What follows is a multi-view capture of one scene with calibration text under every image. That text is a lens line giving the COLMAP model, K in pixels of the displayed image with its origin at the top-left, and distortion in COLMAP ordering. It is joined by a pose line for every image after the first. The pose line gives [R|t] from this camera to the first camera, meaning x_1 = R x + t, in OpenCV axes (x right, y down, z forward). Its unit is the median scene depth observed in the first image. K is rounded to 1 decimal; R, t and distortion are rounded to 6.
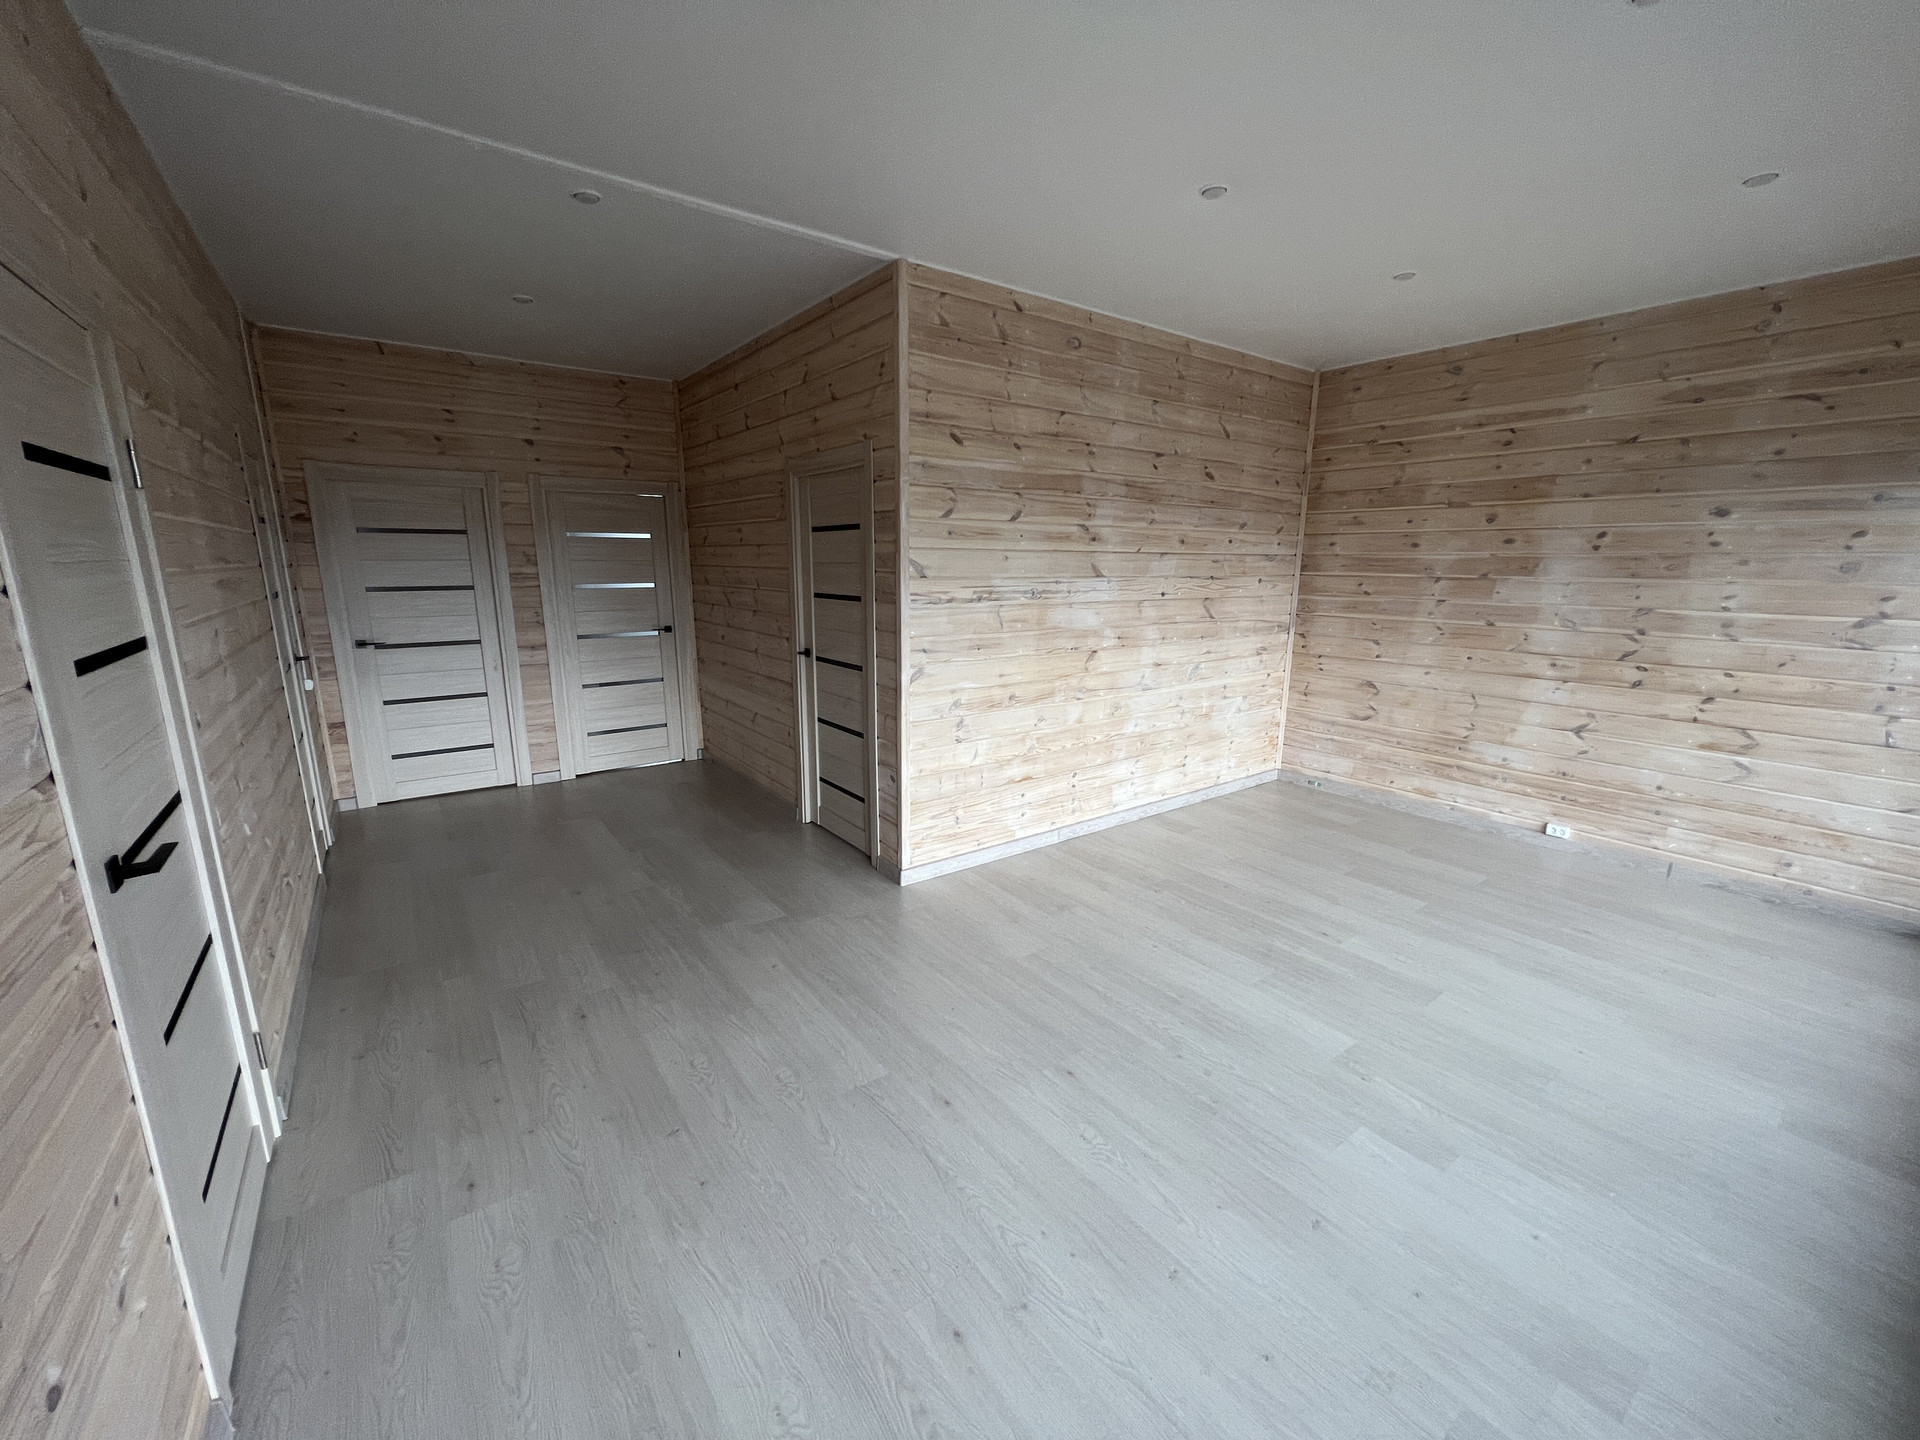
lens RADIAL K [[768.0, 0, 963.0], [0, 768.0, 723.6], [0, 0, 1]] dist [-0.001525, -0.000213]
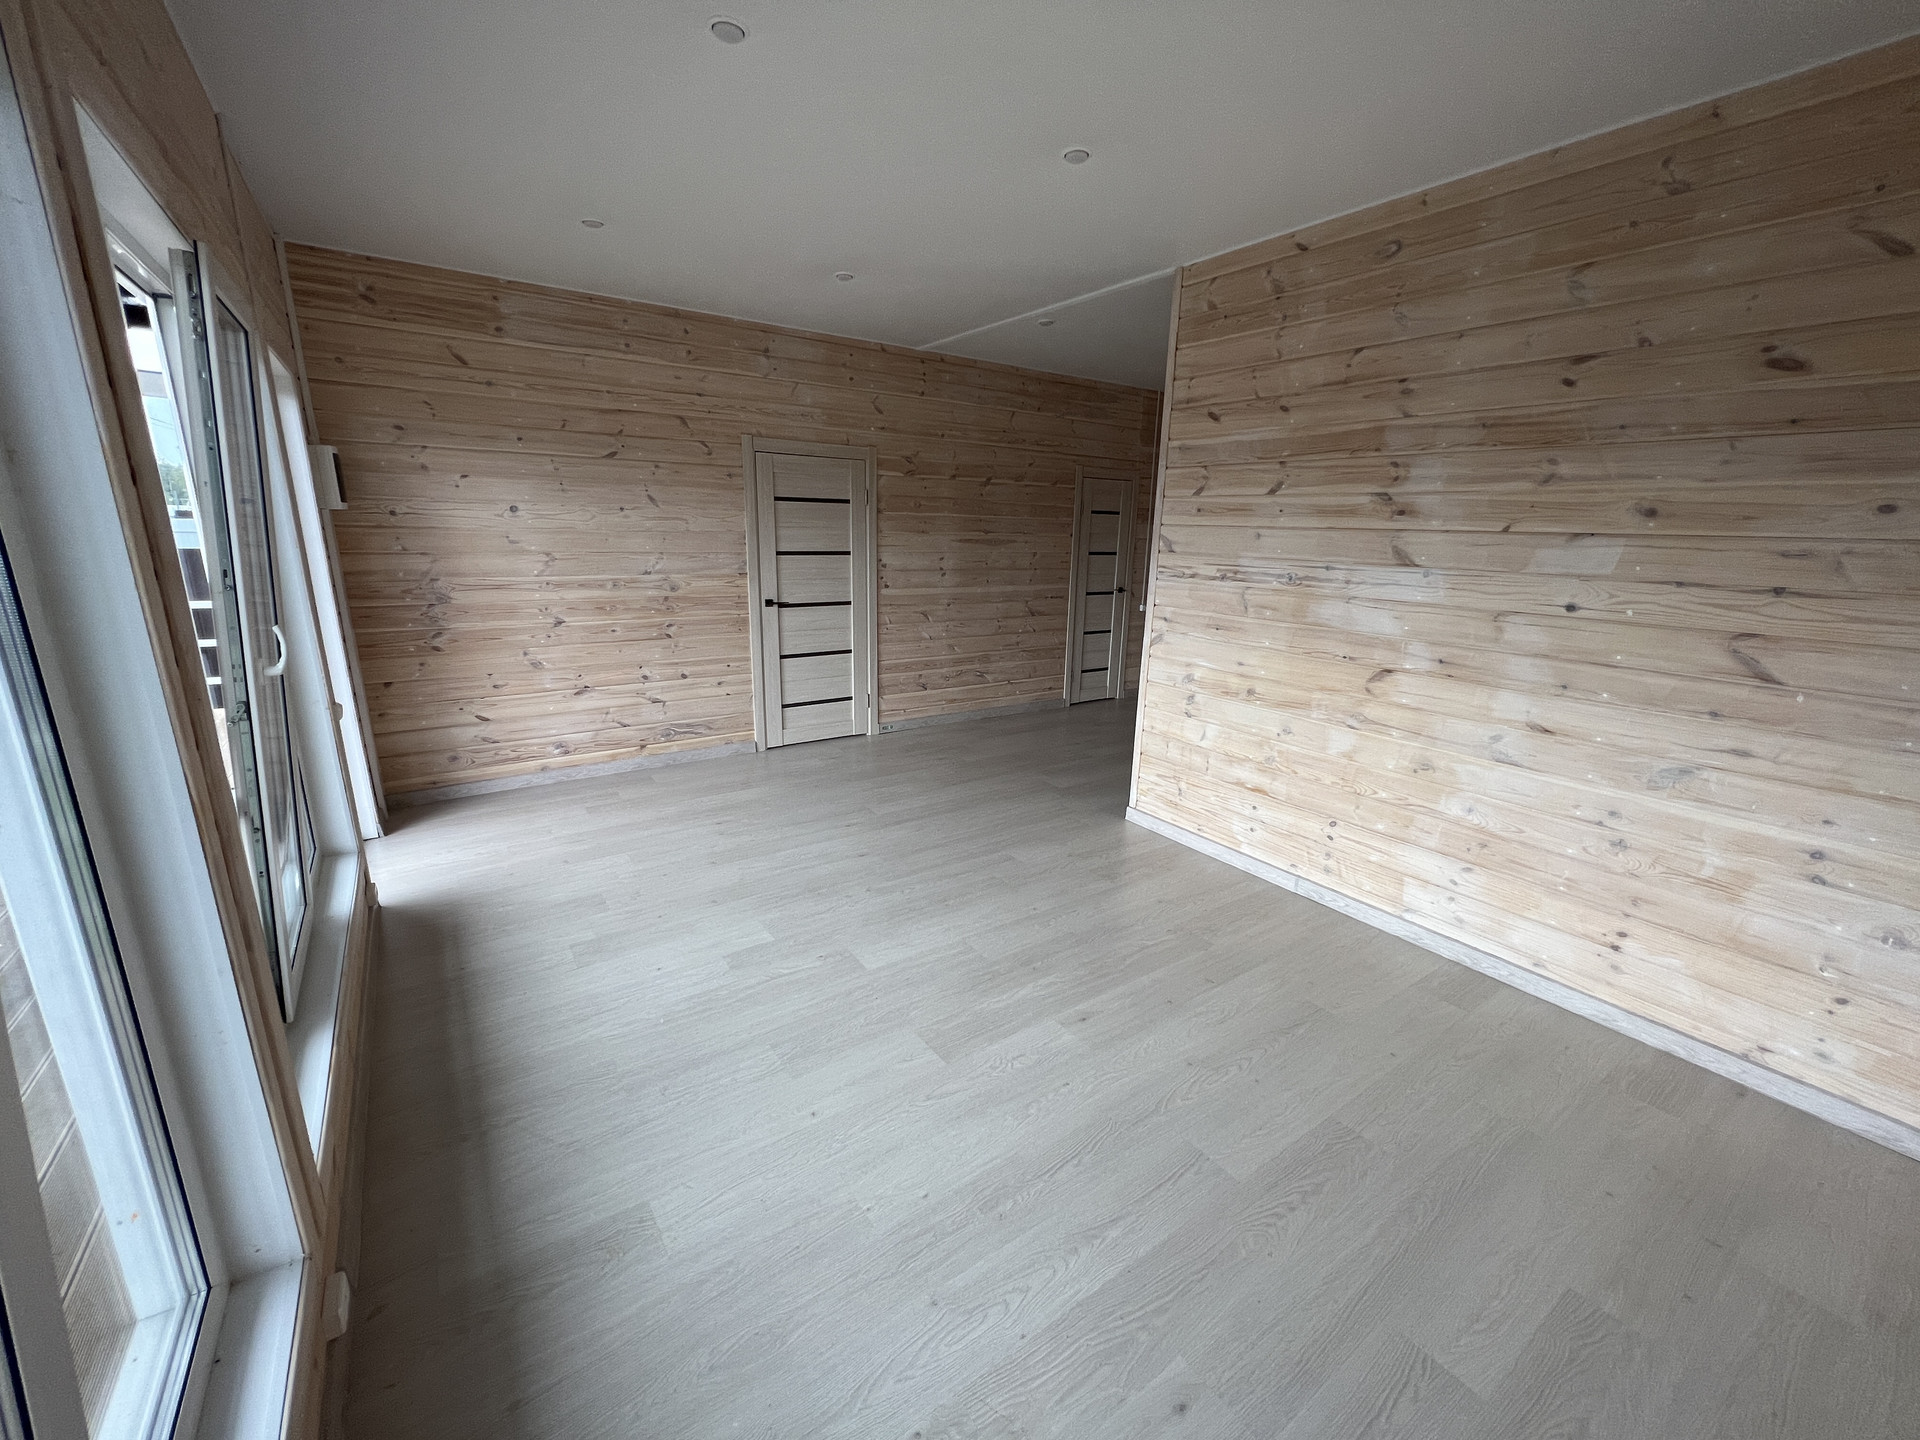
lens RADIAL K [[768.0, 0, 961.9], [0, 768.0, 725.1], [0, 0, 1]] dist [-0.001525, -0.000213]
pose [[-0.028318, 0.243877, -0.969393, 1.017911], [-0.233960, 0.941228, 0.243626, -0.146180], [0.971834, 0.233698, 0.030404, 0.694110]]
